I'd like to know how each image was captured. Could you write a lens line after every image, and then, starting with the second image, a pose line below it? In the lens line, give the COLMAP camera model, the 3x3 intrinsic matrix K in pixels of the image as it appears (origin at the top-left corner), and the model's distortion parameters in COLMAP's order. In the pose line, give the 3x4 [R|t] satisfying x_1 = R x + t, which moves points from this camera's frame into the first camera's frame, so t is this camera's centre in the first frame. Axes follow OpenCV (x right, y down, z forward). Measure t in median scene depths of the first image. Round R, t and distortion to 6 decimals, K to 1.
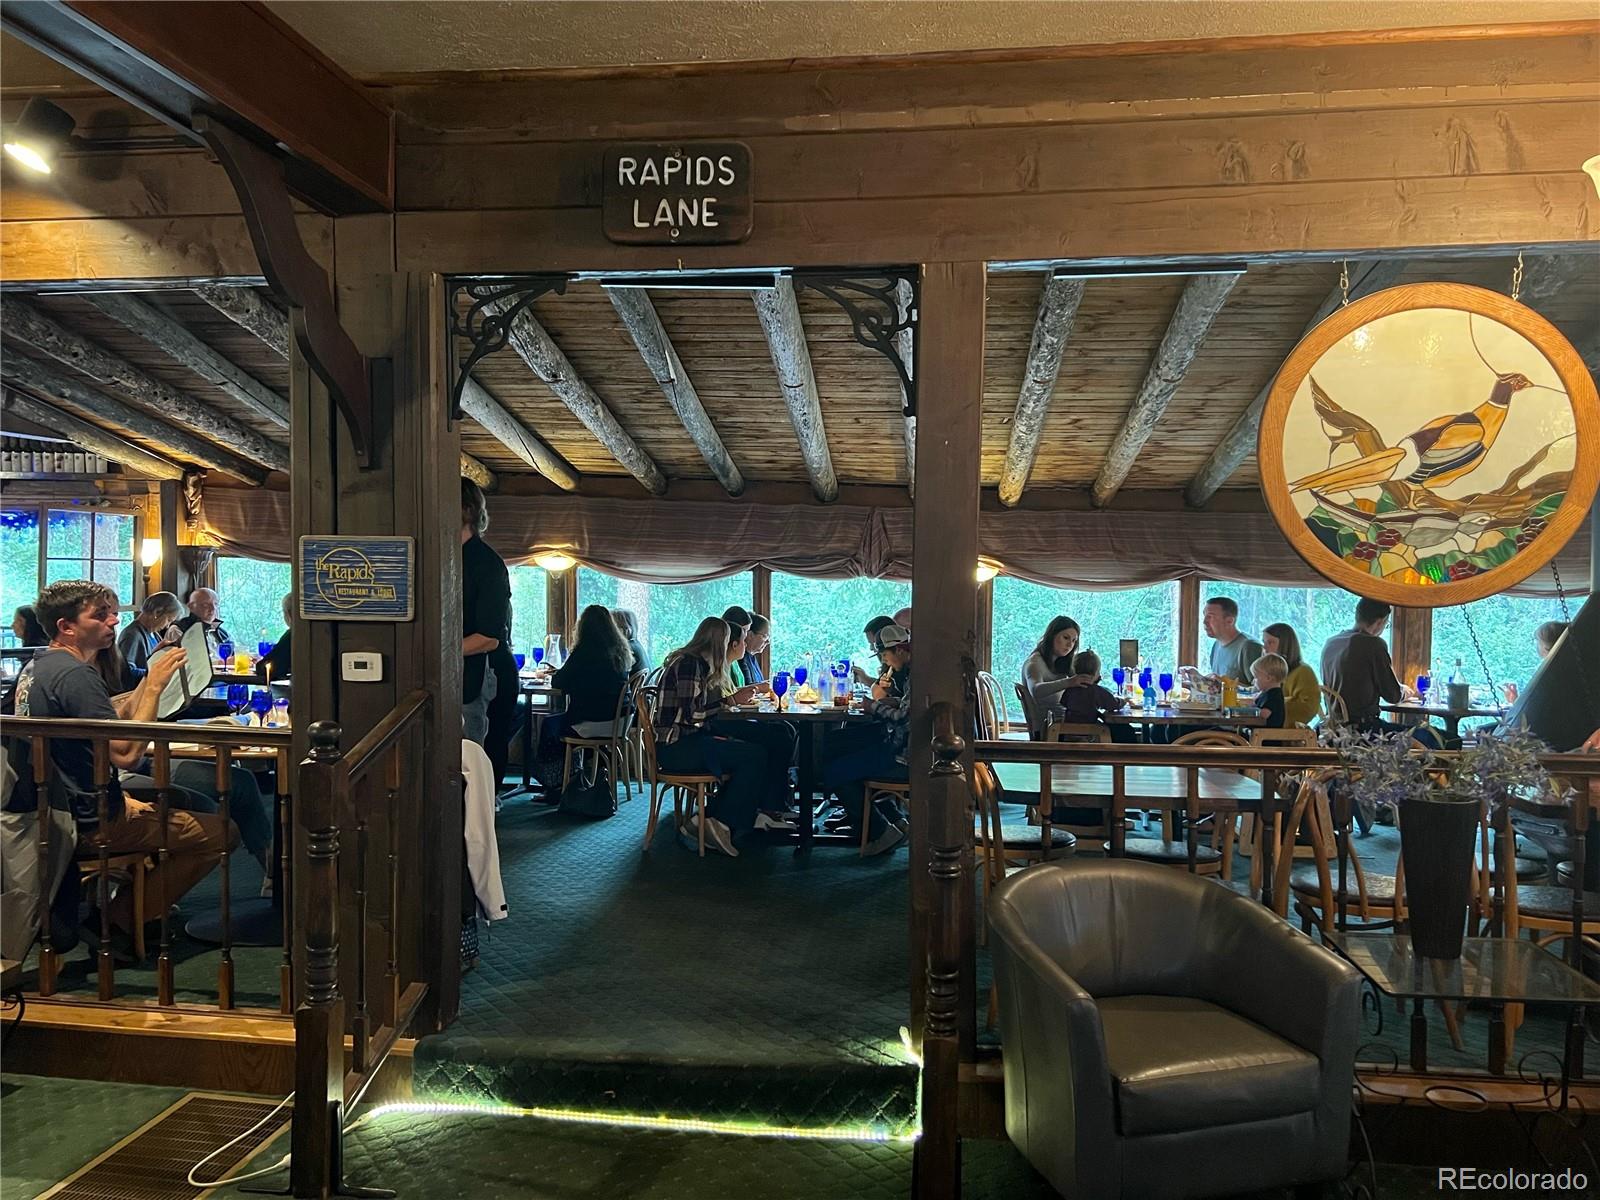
lens RADIAL K [[1220.3, 0, 800.0], [0, 1220.3, 600.0], [0, 0, 1]] dist [0.004268, 0.000482]
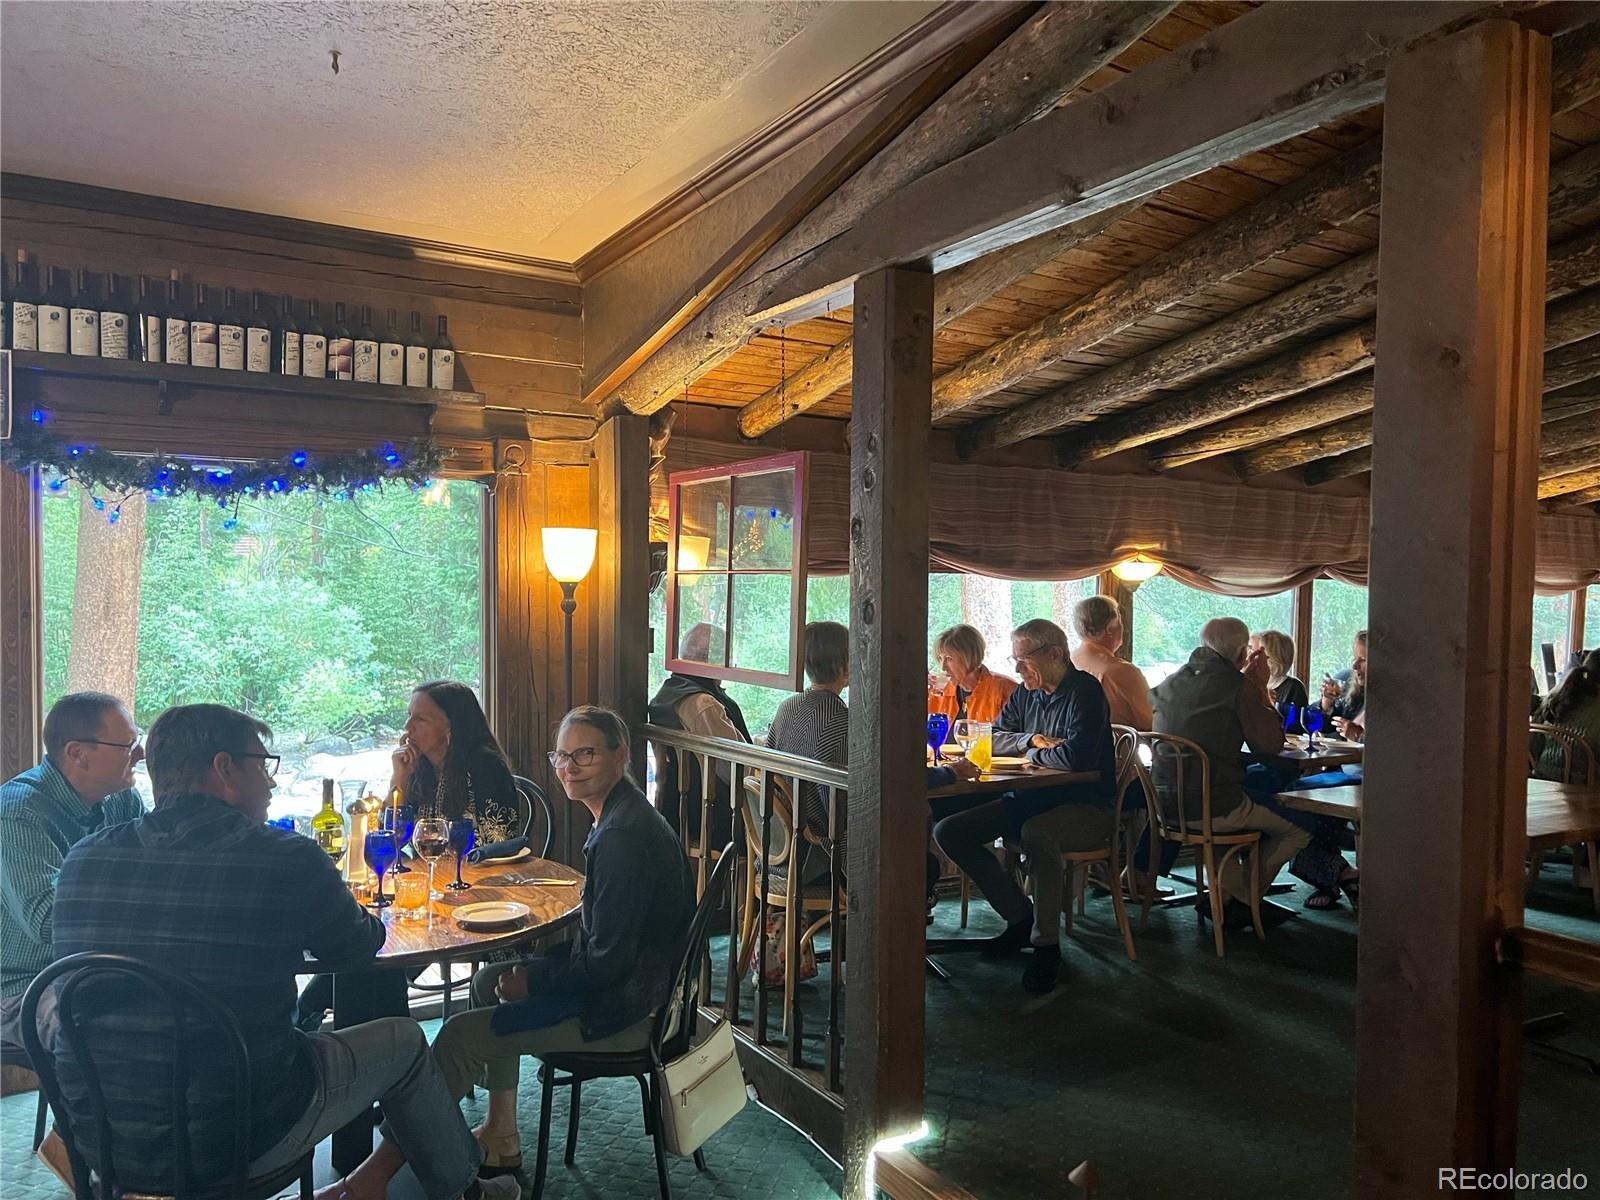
lens RADIAL K [[1220.3, 0, 800.0], [0, 1220.3, 600.0], [0, 0, 1]] dist [0.004268, 0.000482]
pose [[0.793853, -0.022495, 0.607693, -0.753434], [0.013773, 0.999724, 0.019014, -0.027716], [-0.607953, -0.006725, 0.793944, 0.527359]]
